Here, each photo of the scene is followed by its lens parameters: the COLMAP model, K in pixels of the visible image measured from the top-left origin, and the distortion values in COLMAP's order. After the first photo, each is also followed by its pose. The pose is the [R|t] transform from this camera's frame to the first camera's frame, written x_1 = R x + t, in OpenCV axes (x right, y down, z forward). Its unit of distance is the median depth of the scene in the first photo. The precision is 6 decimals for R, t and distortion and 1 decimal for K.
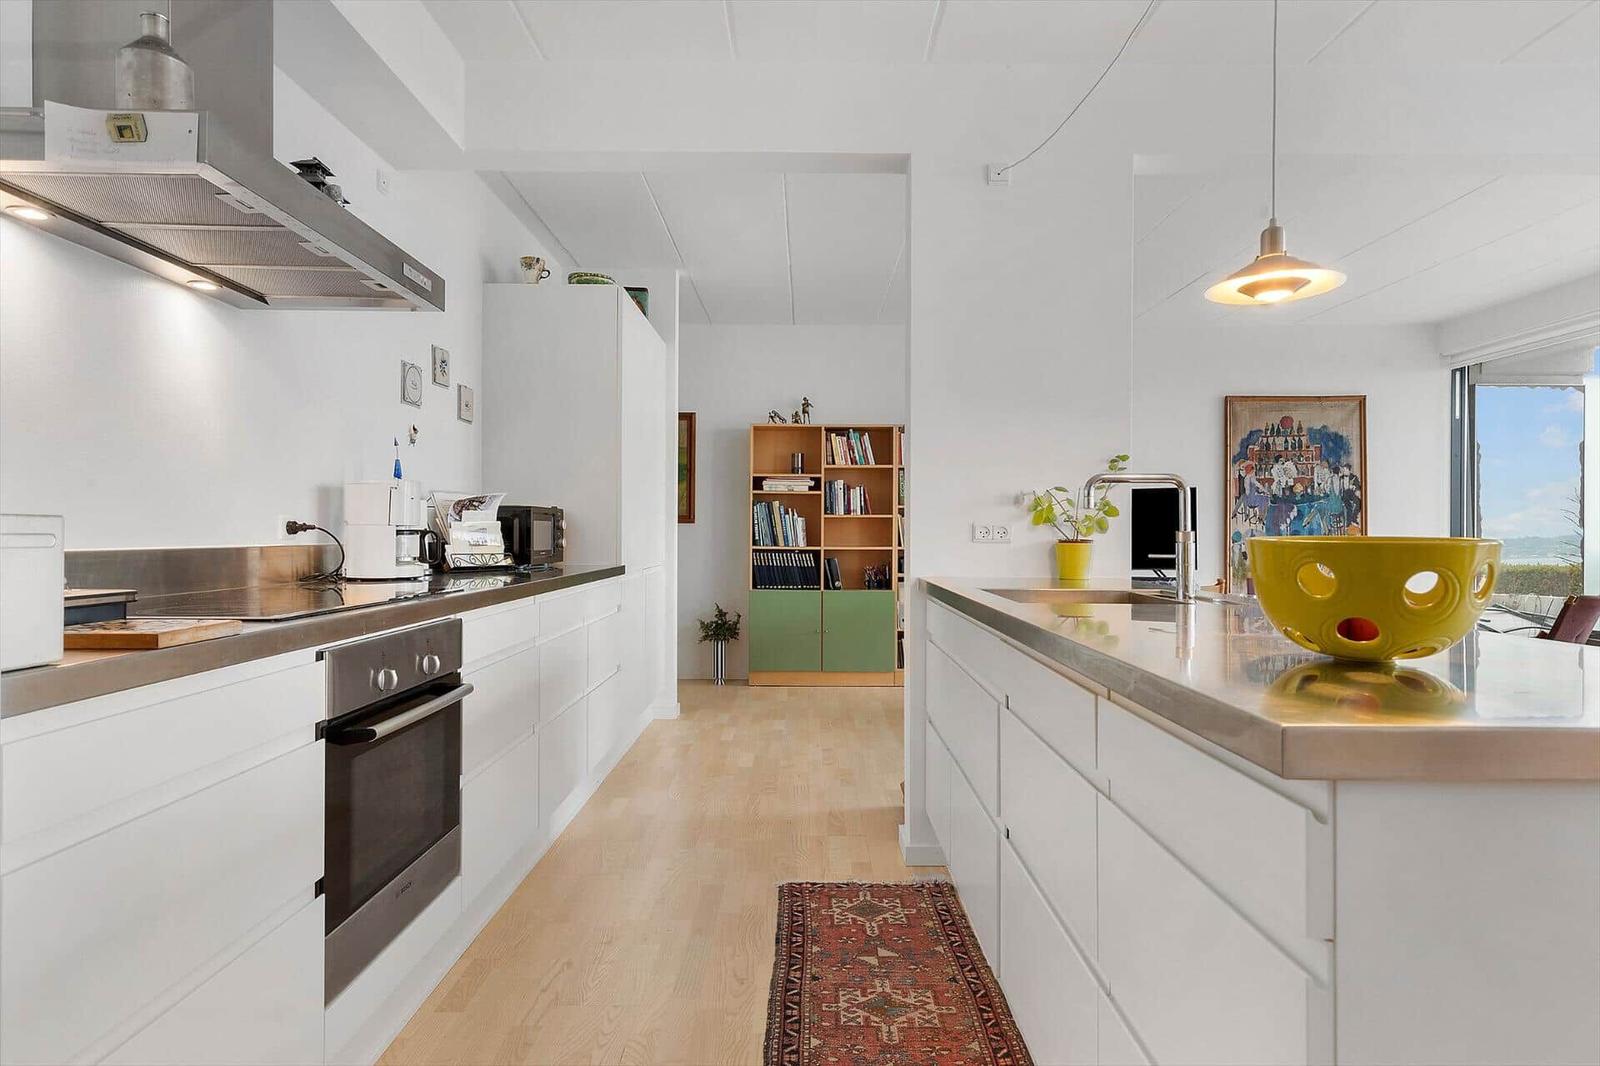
lens RADIAL K [[899.0, 0, 816.8], [0, 899.0, 549.5], [0, 0, 1]] dist [0.007842, 0.000894]
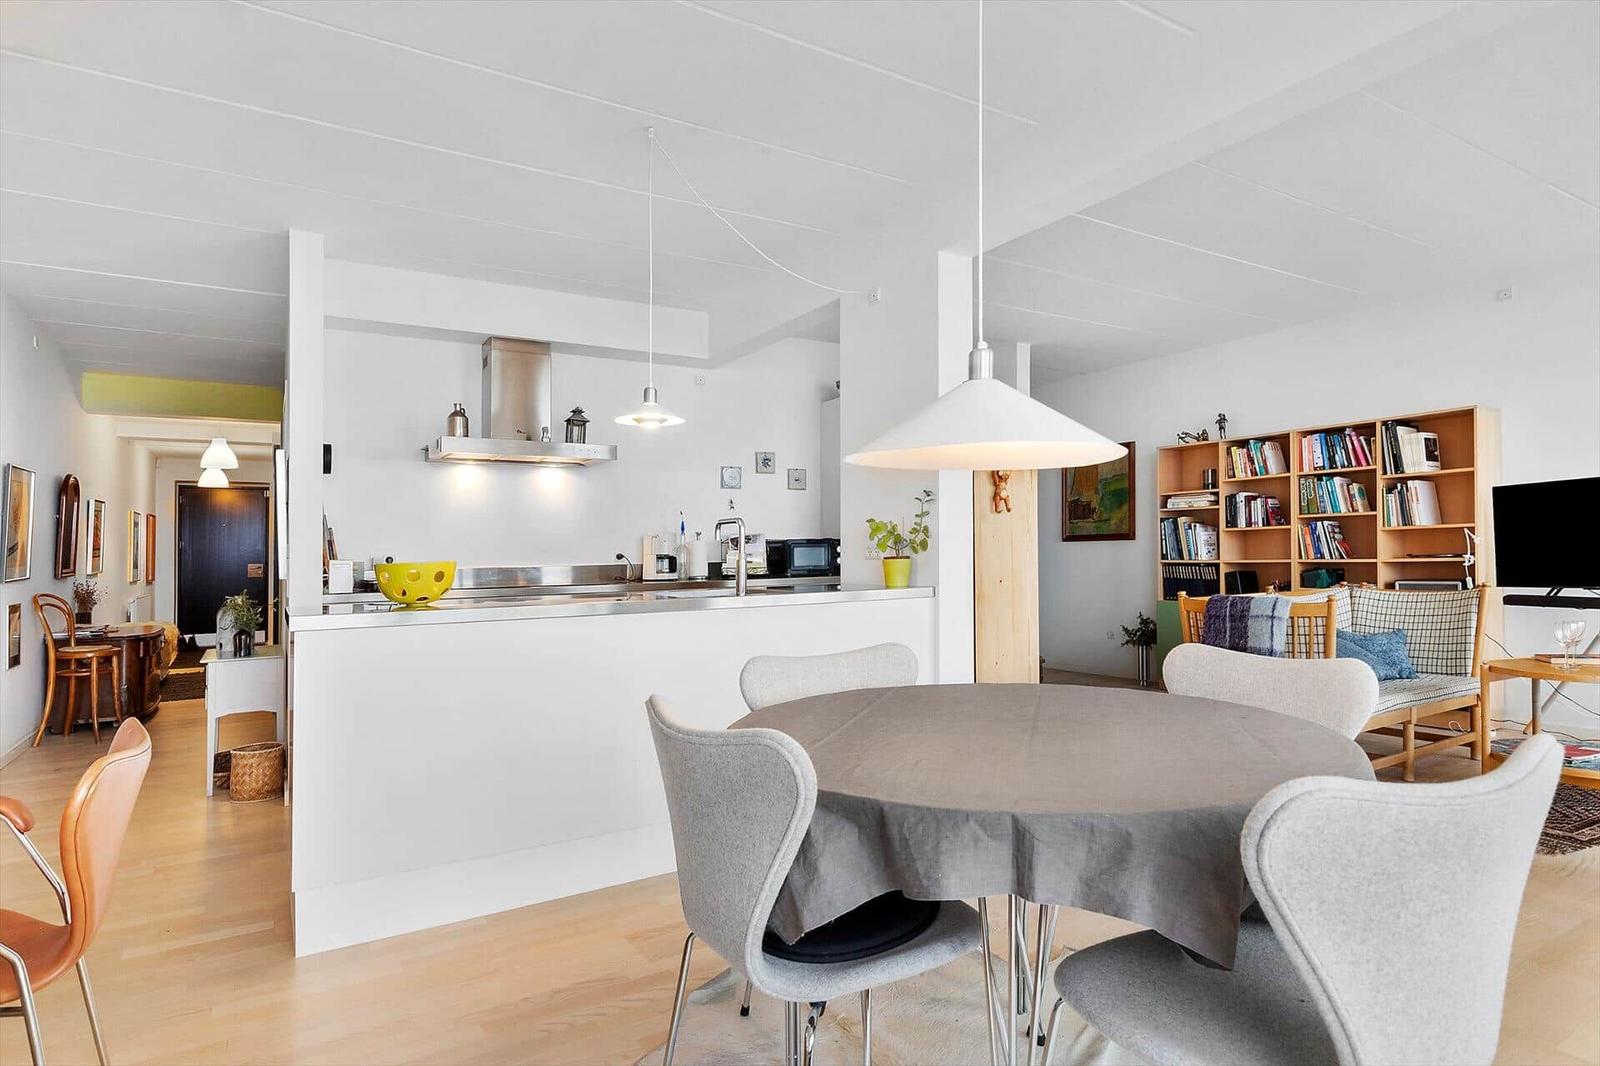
lens RADIAL K [[866.7, 0, 801.2], [0, 866.7, 572.7], [0, 0, 1]] dist [0.003088, 0.000313]
pose [[0.542534, 0.003090, -0.840028, 0.548619], [0.005869, 0.999955, 0.007468, 0.001002], [0.840013, -0.008982, 0.542491, 0.069225]]
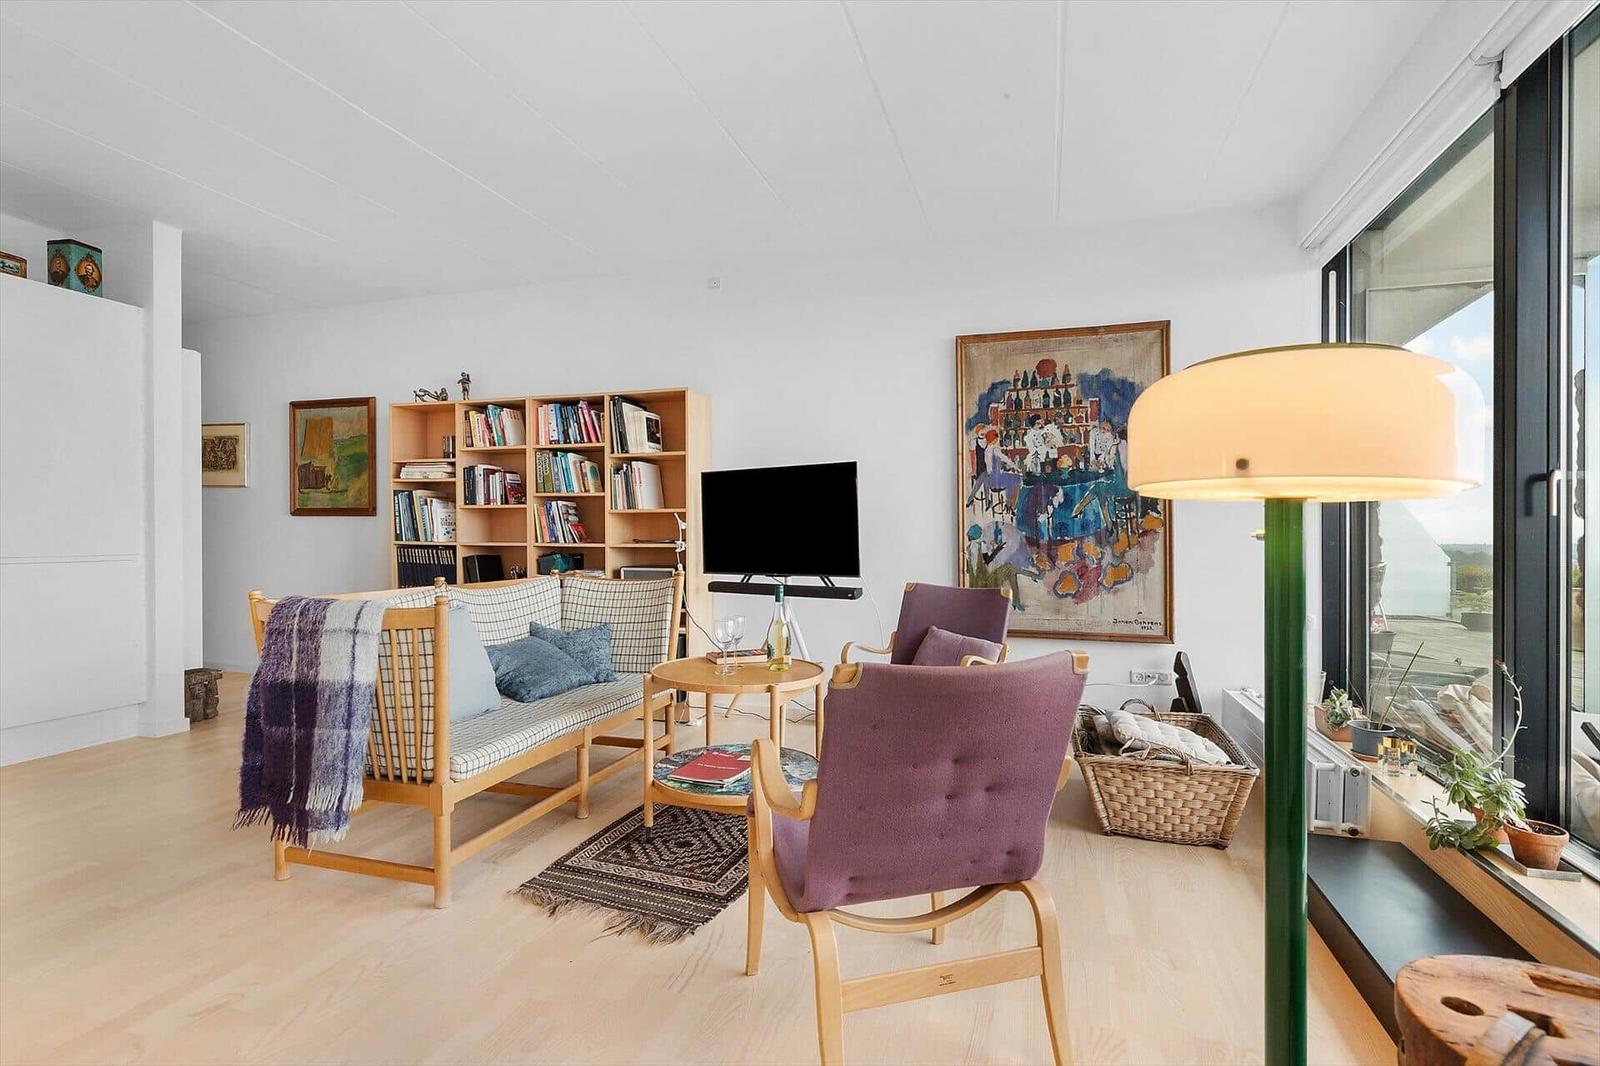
lens RADIAL K [[769.8, 0, 788.9], [0, 769.8, 554.8], [0, 0, 1]] dist [0.010477, -0.000740]
pose [[0.955359, 0.010609, -0.295256, 0.508876], [-0.008305, 0.999925, 0.009053, -0.000429], [0.295330, -0.006197, 0.955375, 0.370824]]
